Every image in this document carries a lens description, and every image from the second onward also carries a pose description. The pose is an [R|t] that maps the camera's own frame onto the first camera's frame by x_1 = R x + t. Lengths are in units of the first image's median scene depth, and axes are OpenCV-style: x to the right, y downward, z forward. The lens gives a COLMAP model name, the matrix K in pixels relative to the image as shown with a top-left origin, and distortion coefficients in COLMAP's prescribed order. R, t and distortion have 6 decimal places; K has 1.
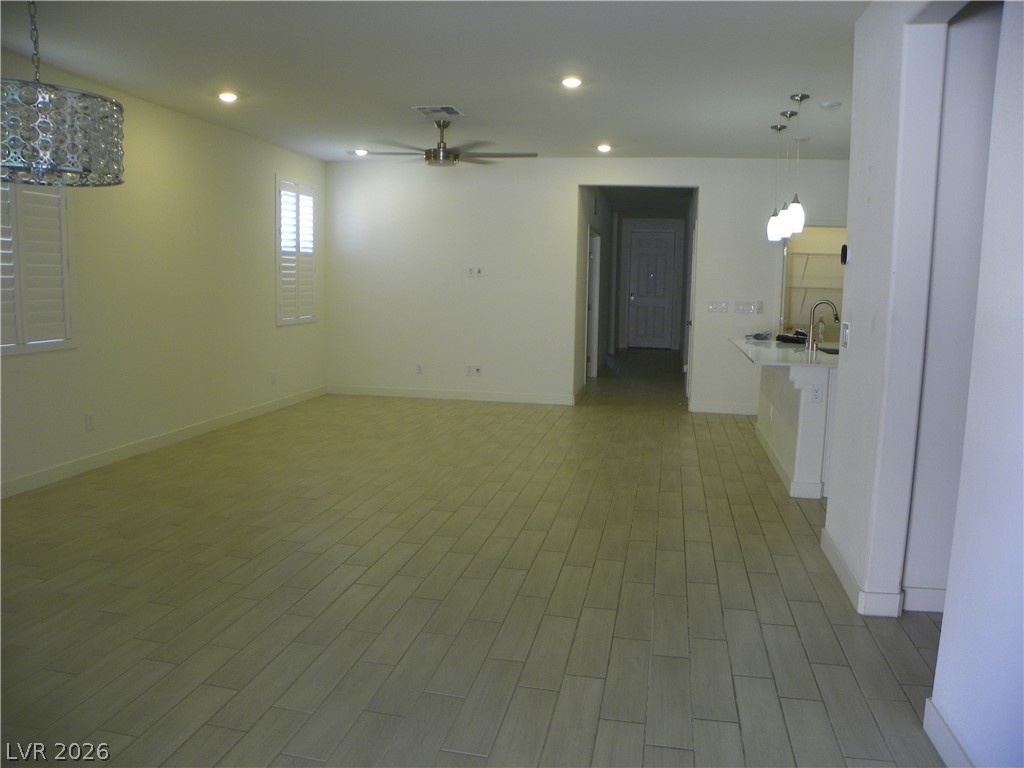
lens RADIAL K [[783.6, 0, 516.5], [0, 783.6, 361.8], [0, 0, 1]] dist [-0.100432, 0.085577]
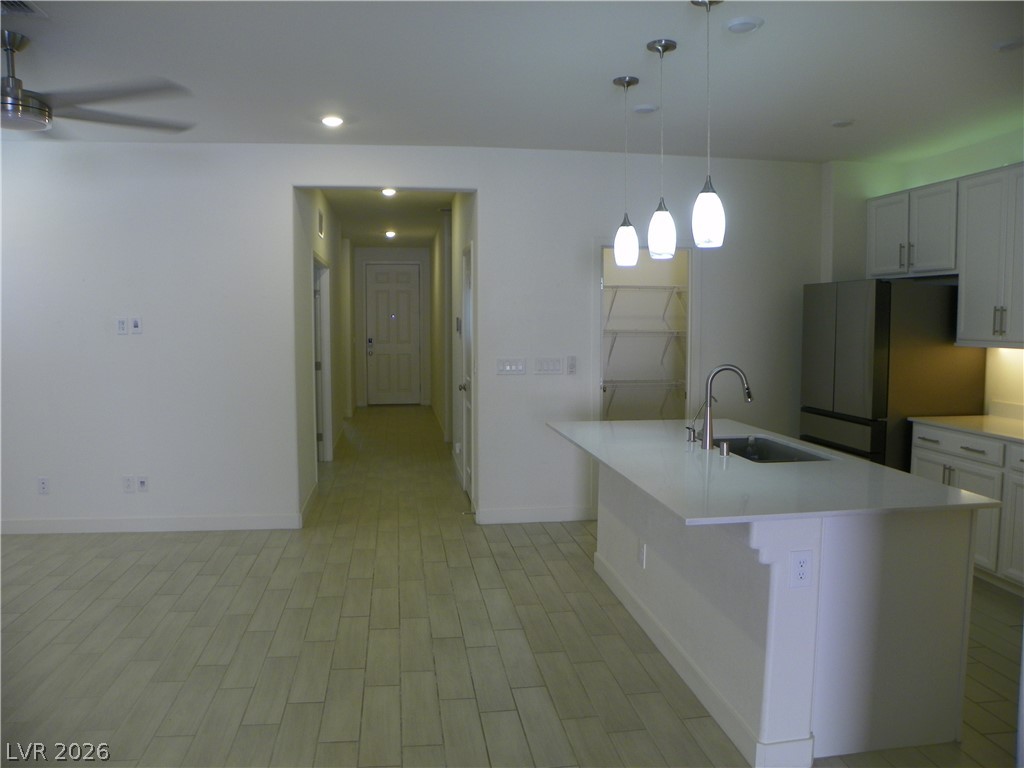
lens RADIAL K [[783.2, 0, 512.0], [0, 783.2, 384.0], [0, 0, 1]] dist [-0.150829, 0.089896]
pose [[0.943138, -0.048726, 0.328811, 0.035534], [0.054195, 0.998502, -0.007483, -0.051049], [-0.327954, 0.024877, 0.944366, 0.362658]]
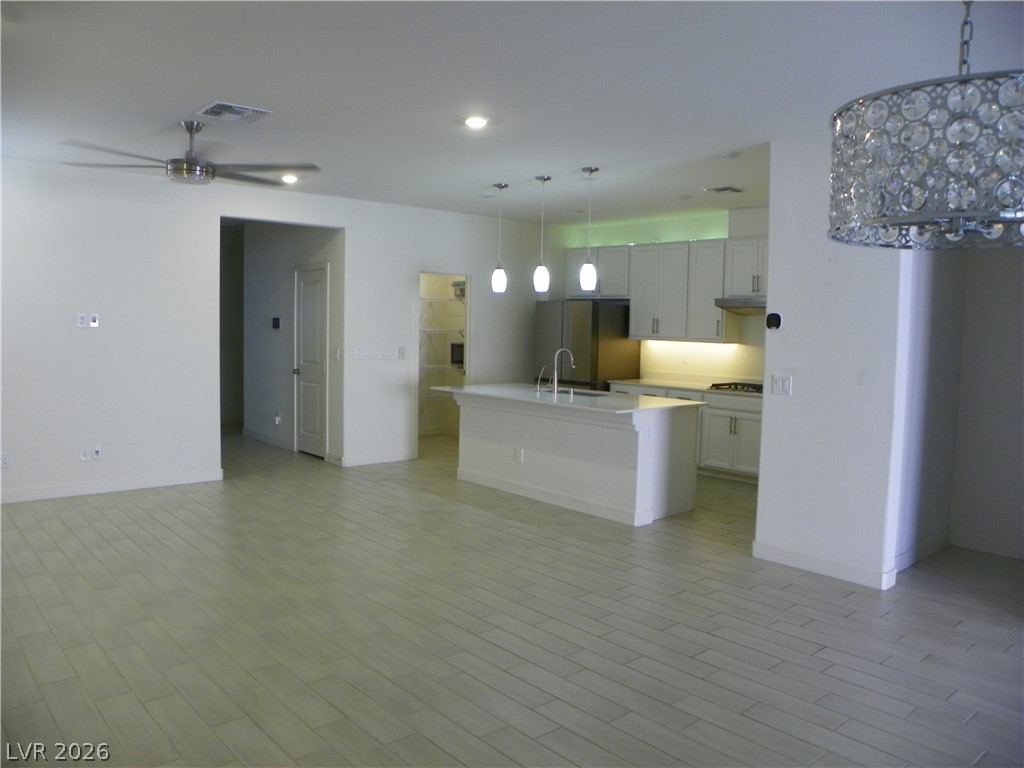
lens RADIAL K [[783.2, 0, 512.0], [0, 783.2, 384.0], [0, 0, 1]] dist [-0.150829, 0.089896]
pose [[0.614328, -0.070320, 0.785911, -0.392580], [0.074028, 0.996764, 0.031320, -0.050953], [-0.785571, 0.038939, 0.617546, 0.266848]]
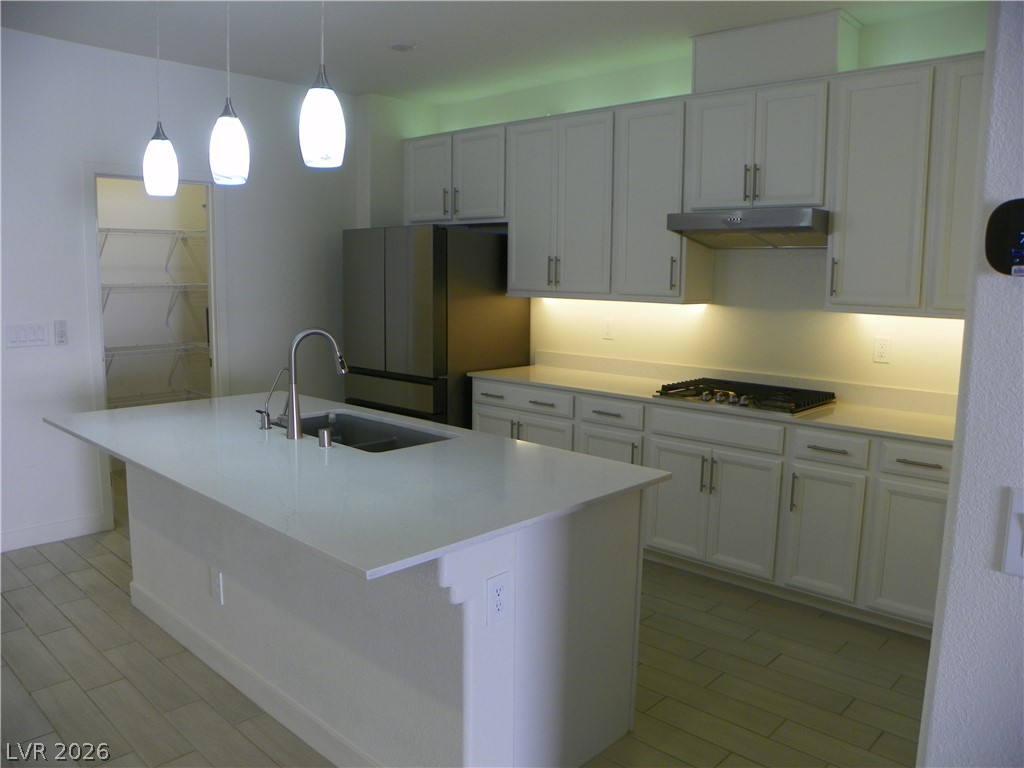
lens RADIAL K [[783.2, 0, 512.0], [0, 783.2, 384.0], [0, 0, 1]] dist [-0.150829, 0.089896]
pose [[0.535553, -0.134107, 0.833786, 0.054974], [0.086935, 0.990820, 0.103525, -0.061729], [-0.840015, 0.017042, 0.542295, 0.478564]]
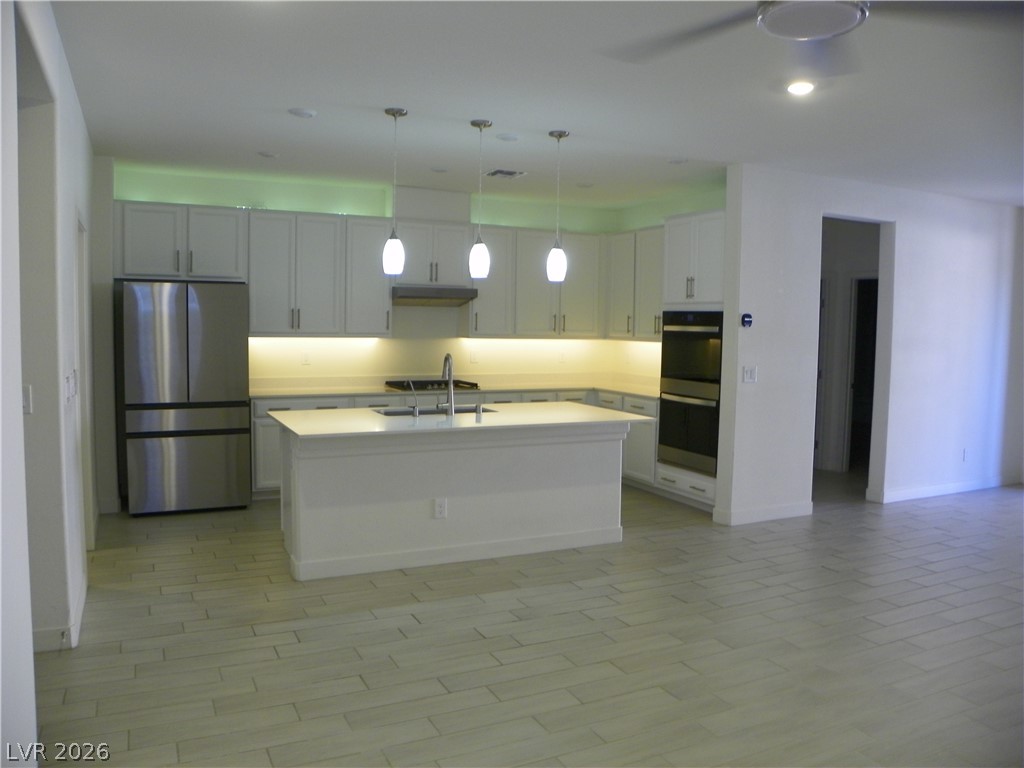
lens RADIAL K [[783.2, 0, 512.0], [0, 783.2, 384.0], [0, 0, 1]] dist [-0.150829, 0.089896]
pose [[-0.603768, -0.095815, 0.791381, -0.227978], [0.050908, 0.986089, 0.158228, -0.130135], [-0.795533, 0.135821, -0.590491, 1.058763]]
